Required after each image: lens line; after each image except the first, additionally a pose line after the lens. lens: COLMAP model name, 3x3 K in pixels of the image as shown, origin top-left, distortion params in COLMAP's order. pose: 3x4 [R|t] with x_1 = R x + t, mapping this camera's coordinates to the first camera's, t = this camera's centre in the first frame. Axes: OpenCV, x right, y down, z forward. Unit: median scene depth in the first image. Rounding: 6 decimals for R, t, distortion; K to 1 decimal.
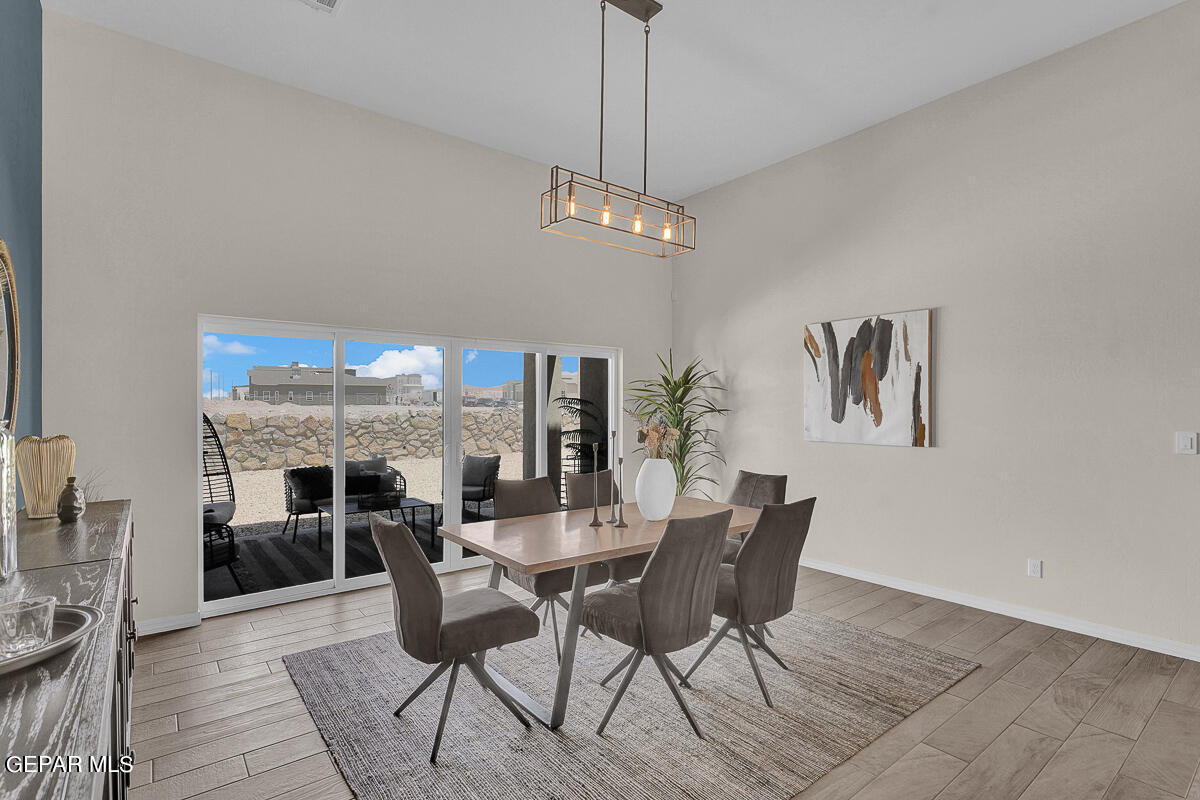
lens RADIAL K [[581.2, 0, 601.8], [0, 581.2, 405.0], [0, 0, 1]] dist [-0.004479, -0.000279]
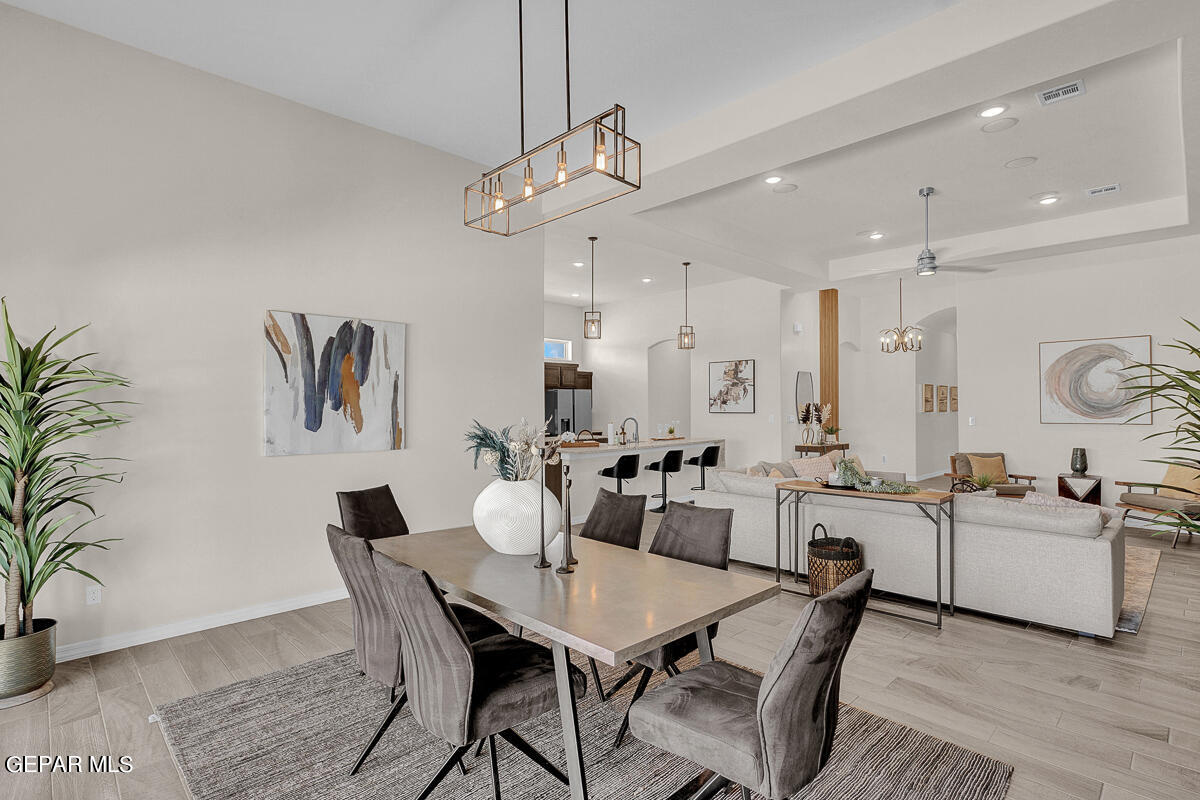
lens RADIAL K [[581.2, 0, 601.8], [0, 581.2, 405.0], [0, 0, 1]] dist [-0.004479, -0.000279]
pose [[-0.096759, 0.009740, 0.995260, -0.387851], [-0.000231, 0.999952, -0.009808, -0.000238], [-0.995308, -0.001179, -0.096752, 0.497967]]
